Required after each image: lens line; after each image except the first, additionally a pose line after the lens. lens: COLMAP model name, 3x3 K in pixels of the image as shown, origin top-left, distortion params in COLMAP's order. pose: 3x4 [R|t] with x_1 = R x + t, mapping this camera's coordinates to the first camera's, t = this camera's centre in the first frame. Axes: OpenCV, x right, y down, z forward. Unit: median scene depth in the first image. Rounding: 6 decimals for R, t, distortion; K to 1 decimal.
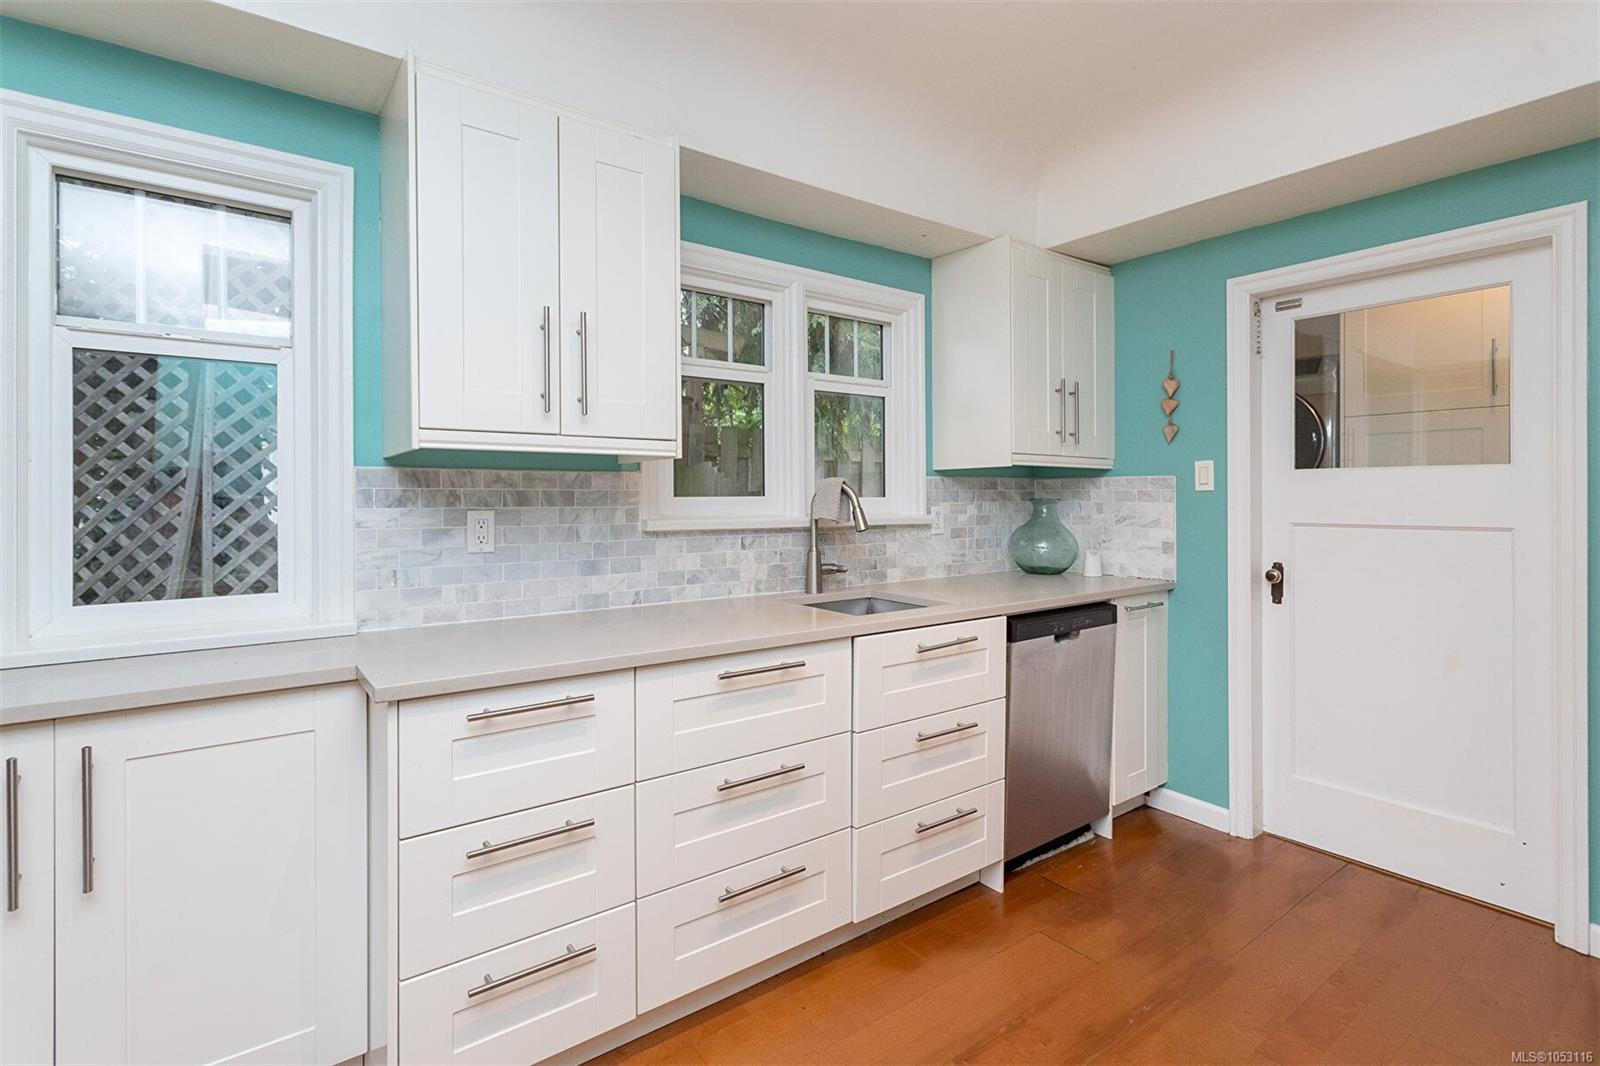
lens RADIAL K [[746.8, 0, 800.6], [0, 746.8, 491.9], [0, 0, 1]] dist [0.001338, 0.000190]
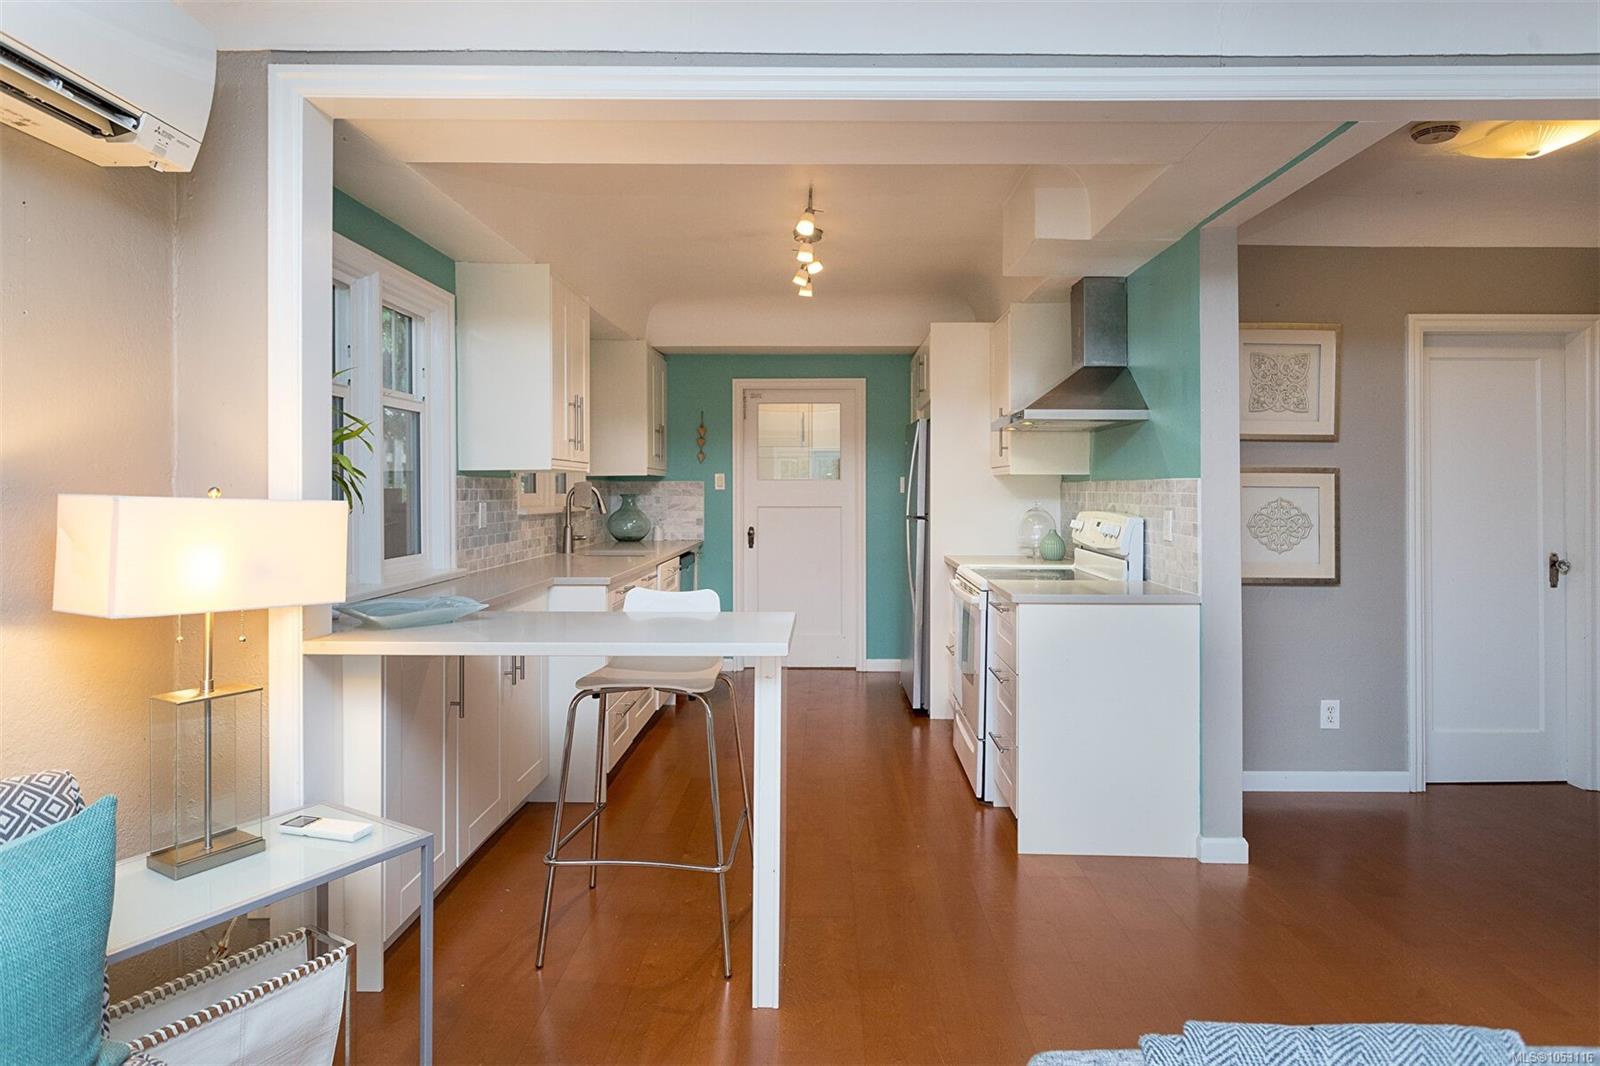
lens RADIAL K [[914.2, 0, 810.0], [0, 914.2, 488.7], [0, 0, 1]] dist [0.002497, 0.001105]
pose [[0.606922, 0.003235, 0.794755, -1.127919], [-0.007041, 0.999974, 0.001307, -0.009305], [-0.794730, -0.006389, 0.606929, -0.558915]]
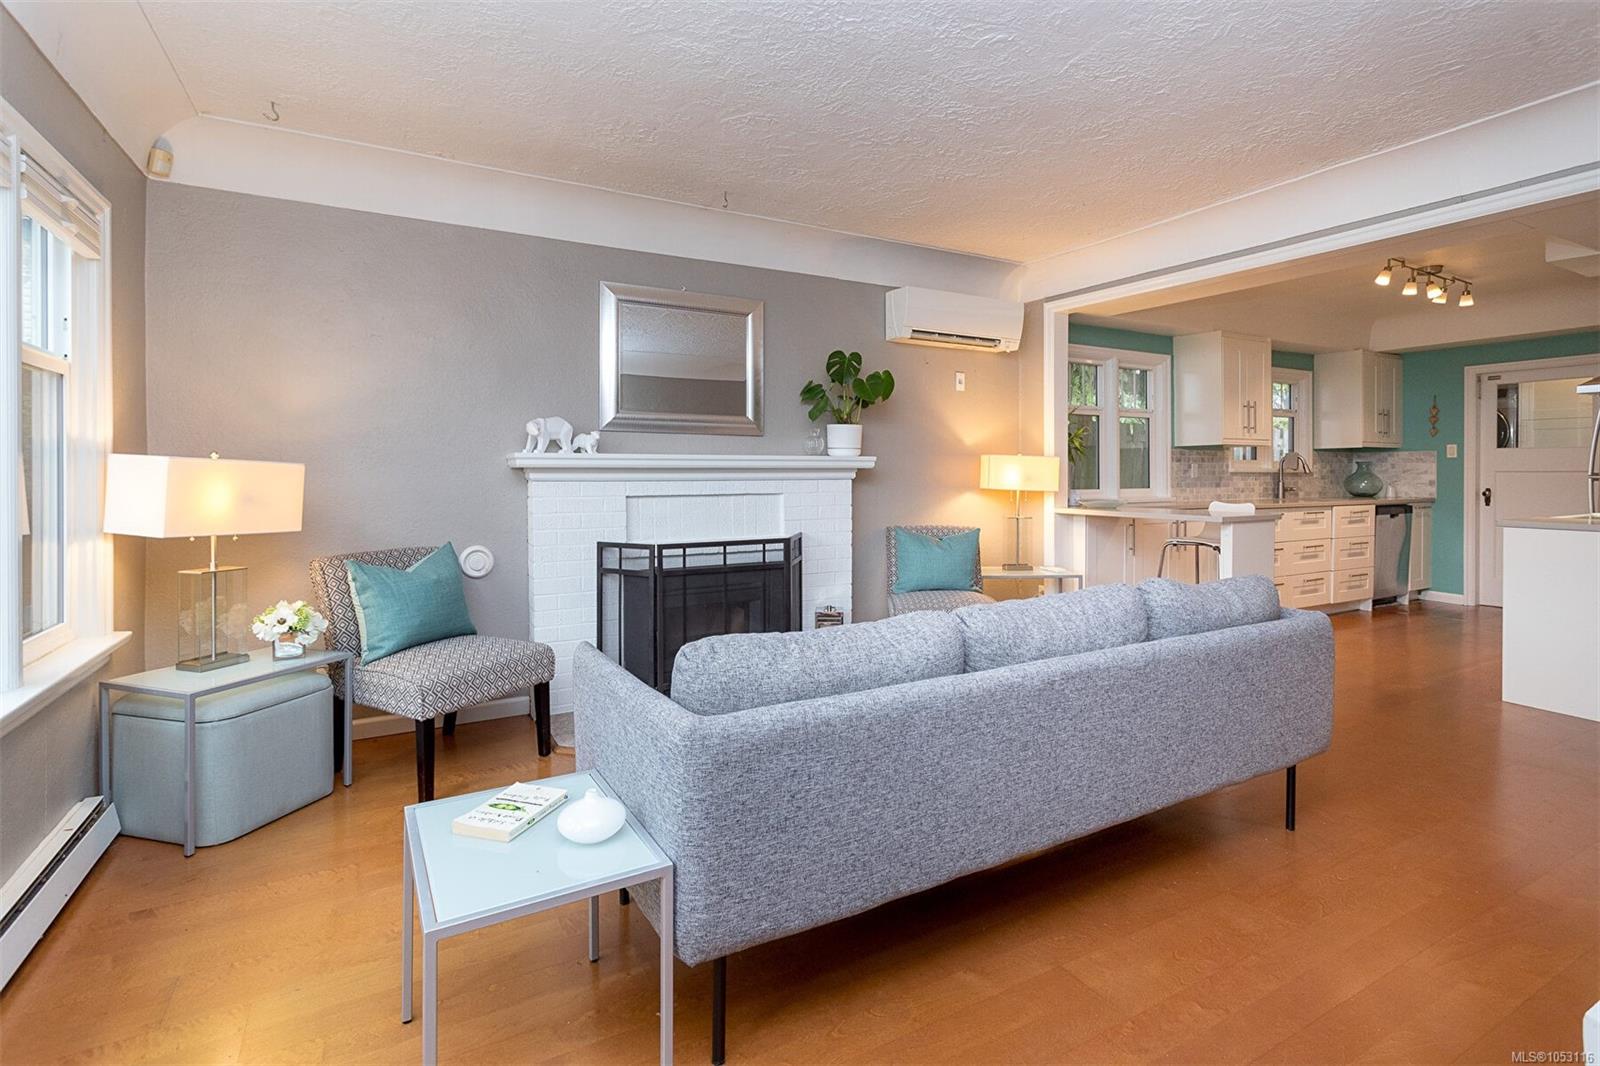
lens RADIAL K [[756.4, 0, 796.8], [0, 756.4, 472.0], [0, 0, 1]] dist [0.000636, 0.000407]
pose [[0.990875, 0.001960, -0.134769, -1.133699], [-0.000846, 0.999965, 0.008317, 0.024606], [0.134781, -0.008127, 0.990842, -1.567082]]
